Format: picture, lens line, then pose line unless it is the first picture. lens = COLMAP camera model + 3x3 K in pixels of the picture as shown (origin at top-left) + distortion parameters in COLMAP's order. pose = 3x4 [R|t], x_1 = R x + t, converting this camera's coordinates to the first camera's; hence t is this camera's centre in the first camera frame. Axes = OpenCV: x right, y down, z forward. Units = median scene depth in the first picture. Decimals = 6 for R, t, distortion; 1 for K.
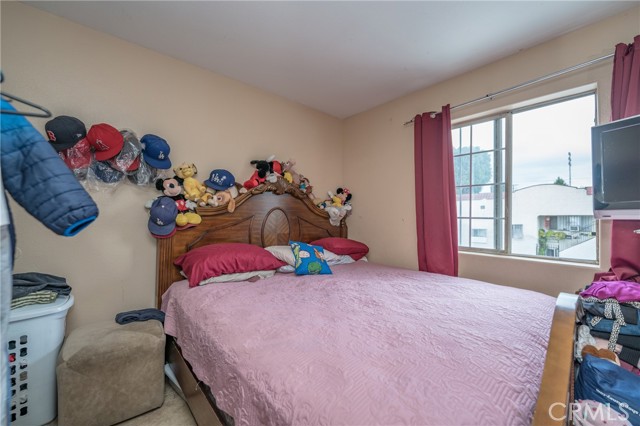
lens RADIAL K [[258.1, 0, 321.3], [0, 258.1, 212.9], [0, 0, 1]] dist [-0.002559, -0.000144]
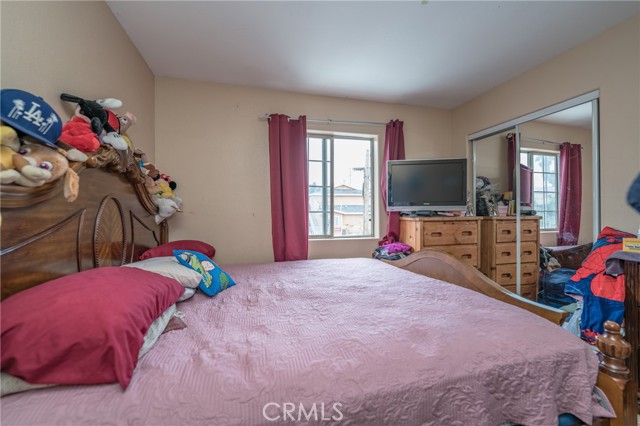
lens RADIAL K [[258.1, 0, 321.3], [0, 258.1, 212.9], [0, 0, 1]] dist [-0.002559, -0.000144]
pose [[0.434173, -0.008783, 0.900787, -0.548199], [-0.000461, 0.999950, 0.009972, 0.012388], [-0.900829, -0.004745, 0.434147, 0.426198]]
